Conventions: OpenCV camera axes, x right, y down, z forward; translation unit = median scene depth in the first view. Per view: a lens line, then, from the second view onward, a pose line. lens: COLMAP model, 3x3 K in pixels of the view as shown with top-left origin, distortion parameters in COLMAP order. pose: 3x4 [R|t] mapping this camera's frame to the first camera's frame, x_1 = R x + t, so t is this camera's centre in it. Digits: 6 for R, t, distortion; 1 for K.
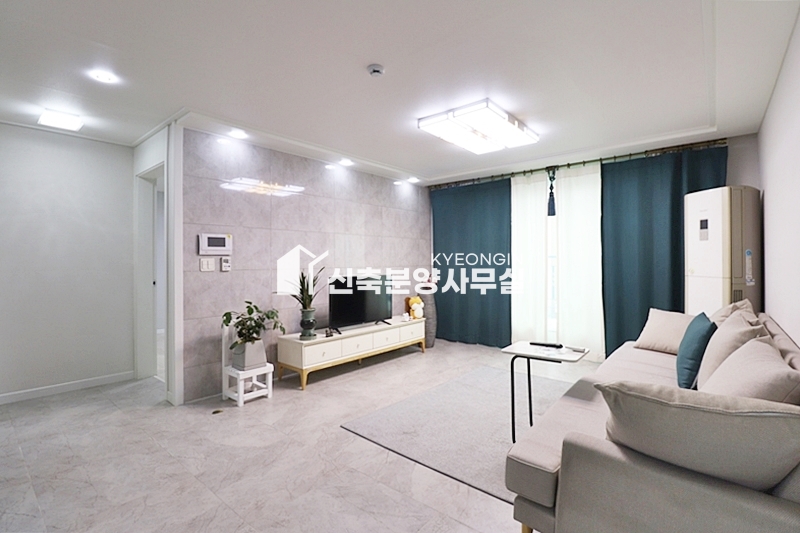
lens RADIAL K [[371.5, 0, 397.7], [0, 371.5, 258.6], [0, 0, 1]] dist [-0.000587, -0.015810]
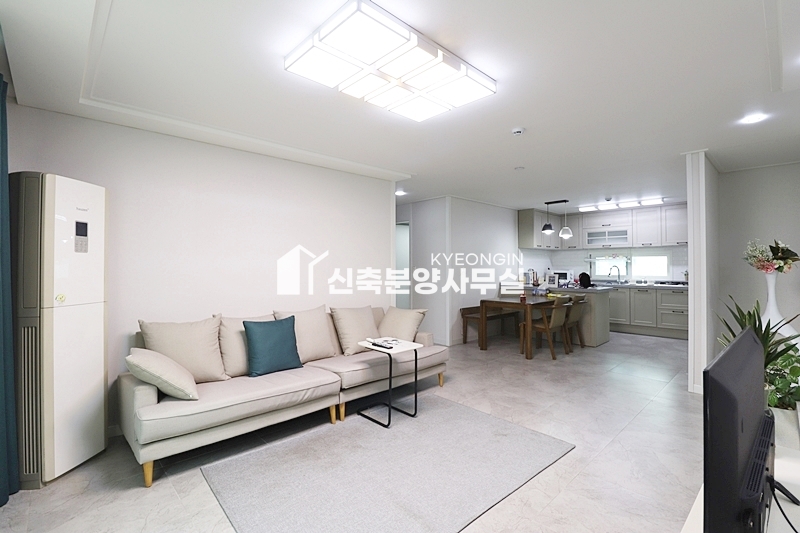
lens RADIAL K [[366.6, 0, 418.7], [0, 366.6, 263.9], [0, 0, 1]] dist [-0.000939, -0.000194]
pose [[-0.998182, 0.007459, 0.059801, 0.150860], [0.006801, 0.999914, -0.011200, -0.014790], [-0.059880, -0.010773, -0.998147, 1.547455]]
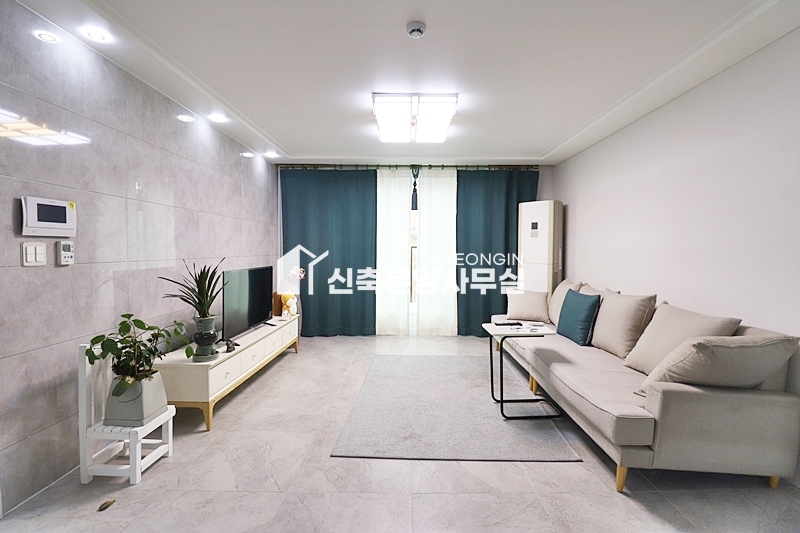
lens RADIAL K [[371.5, 0, 397.7], [0, 371.5, 258.6], [0, 0, 1]] dist [-0.000587, -0.015810]
pose [[0.769989, -0.005513, 0.638034, -0.429532], [-0.014041, 0.999574, 0.025582, 0.001476], [-0.637903, -0.028656, 0.769583, 0.235206]]
